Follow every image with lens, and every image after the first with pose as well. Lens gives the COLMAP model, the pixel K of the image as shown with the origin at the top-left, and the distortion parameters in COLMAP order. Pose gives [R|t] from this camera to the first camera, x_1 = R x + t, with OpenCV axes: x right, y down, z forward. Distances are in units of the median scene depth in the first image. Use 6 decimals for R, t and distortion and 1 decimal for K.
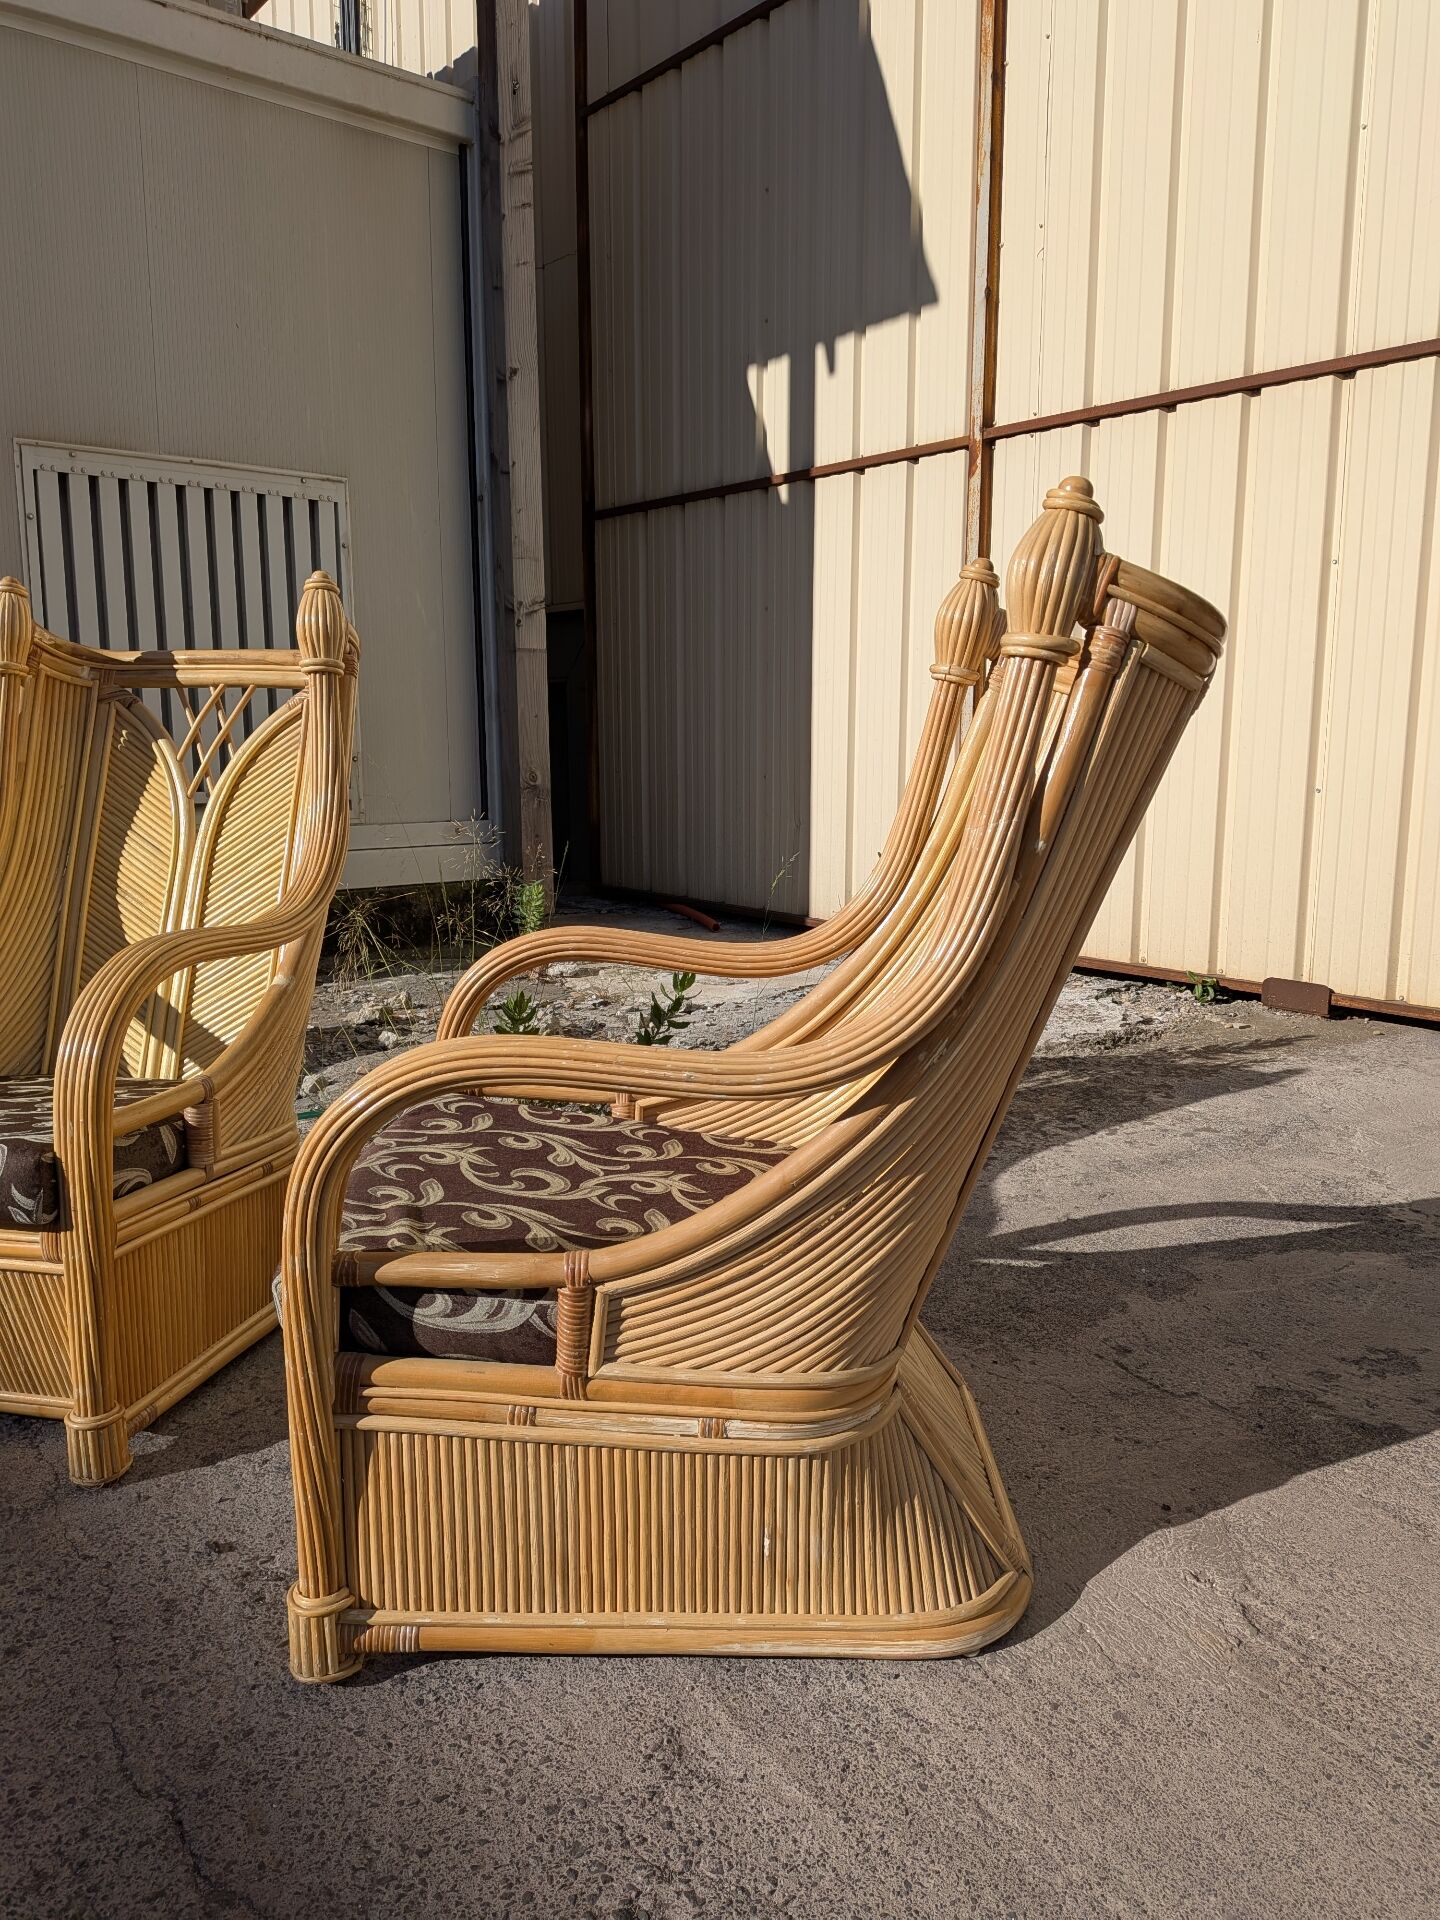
lens RADIAL K [[1426.0, 0, 738.7], [0, 1426.0, 965.9], [0, 0, 1]] dist [0.059963, -0.117022]
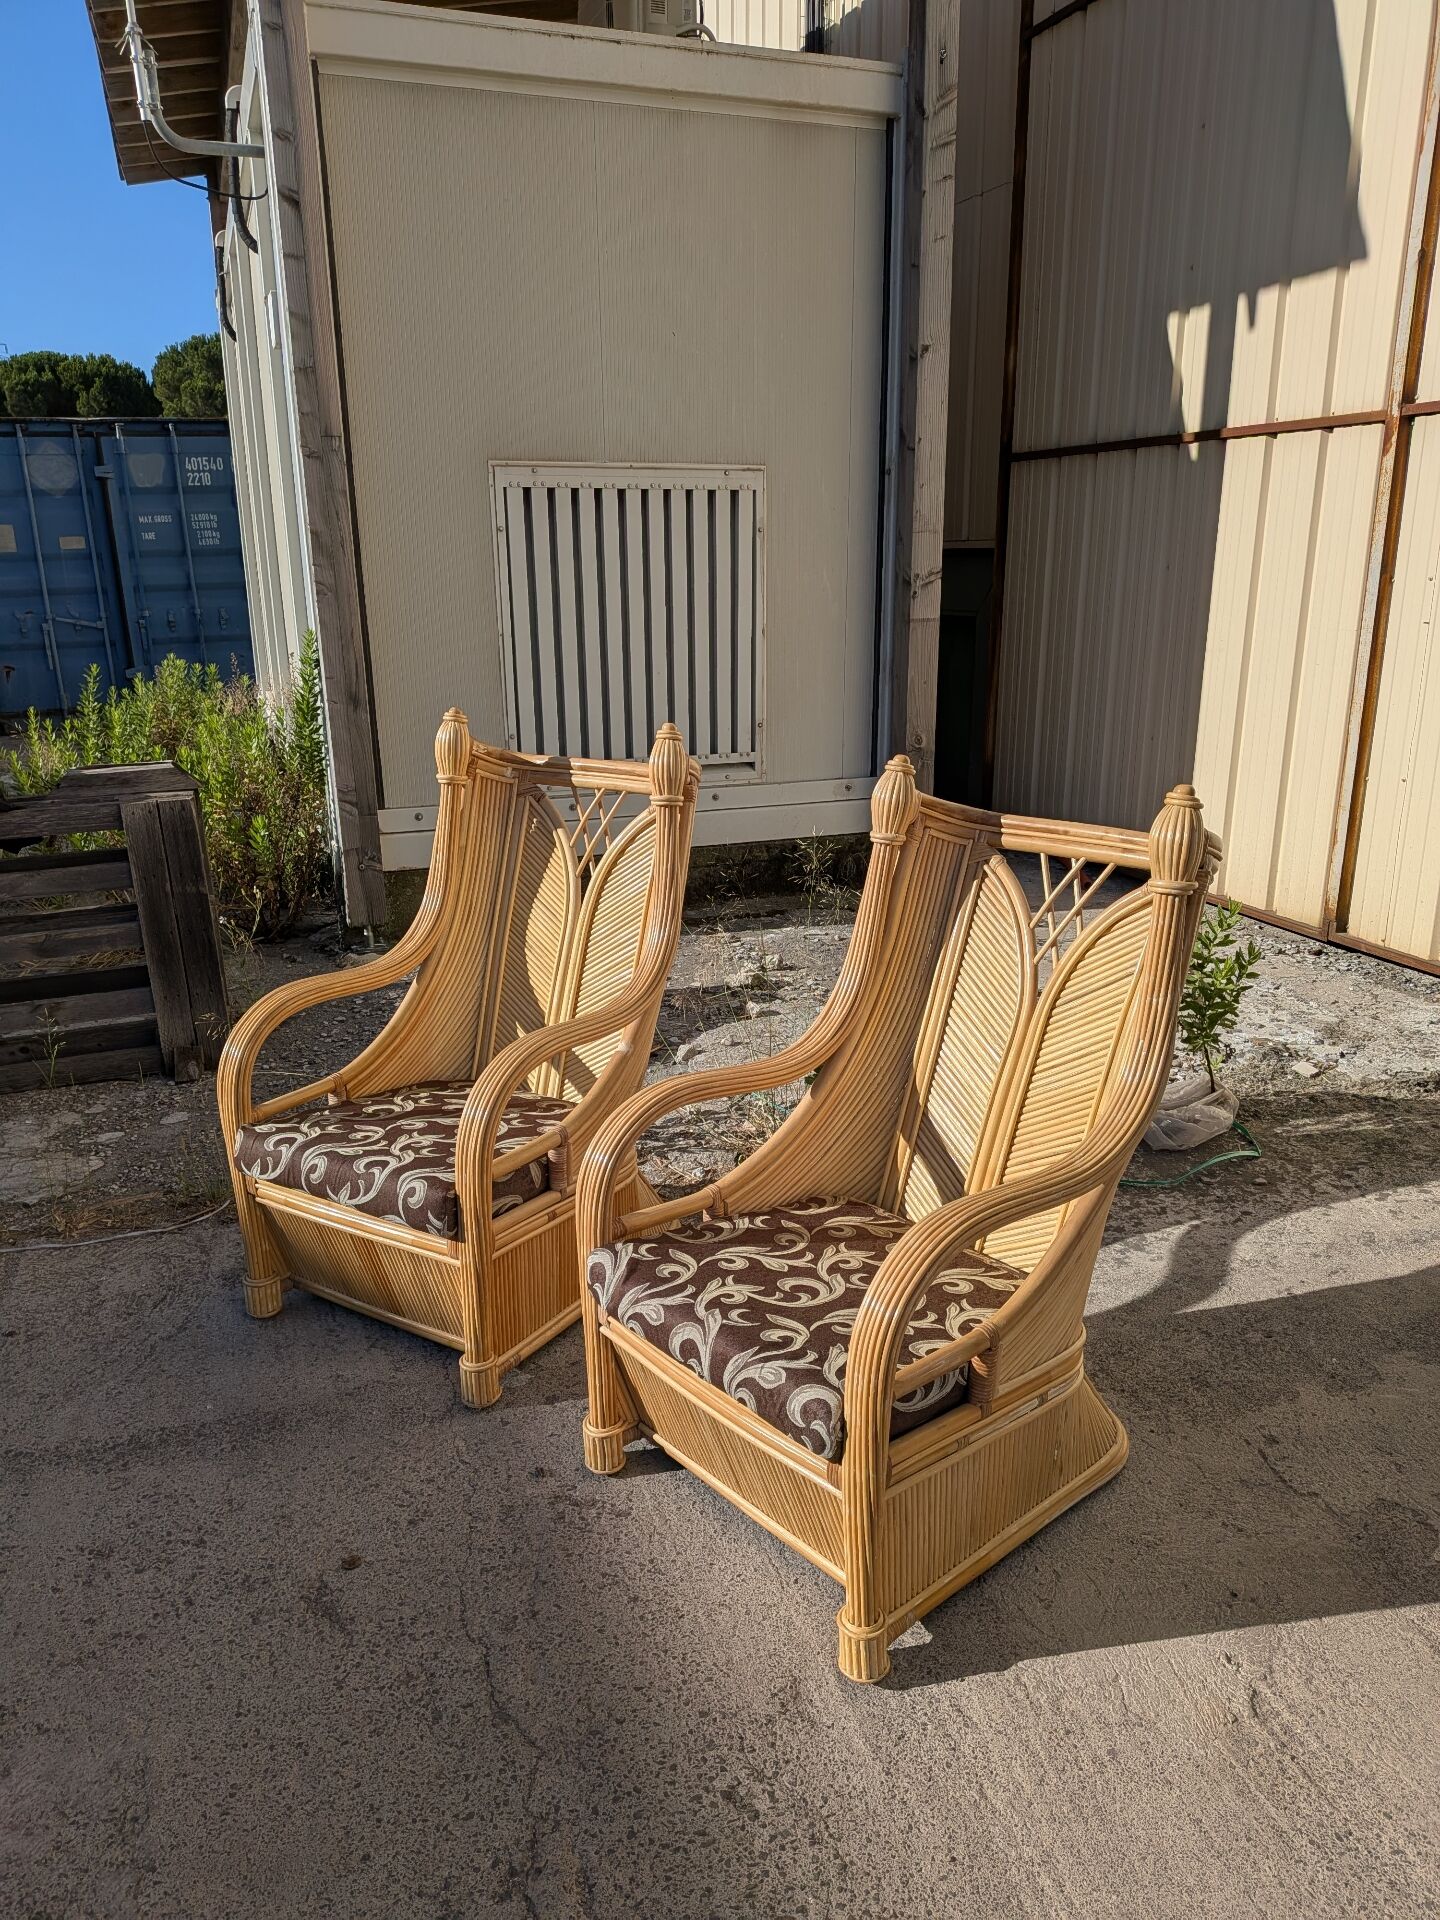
lens RADIAL K [[1406.1, 0, 692.8], [0, 1406.1, 1010.4], [0, 0, 1]] dist [0.079094, -0.127500]
pose [[0.938963, 0.094652, -0.330741, 0.078582], [-0.043444, 0.986333, 0.158936, -0.107834], [0.341264, -0.134866, 0.930242, -0.088185]]
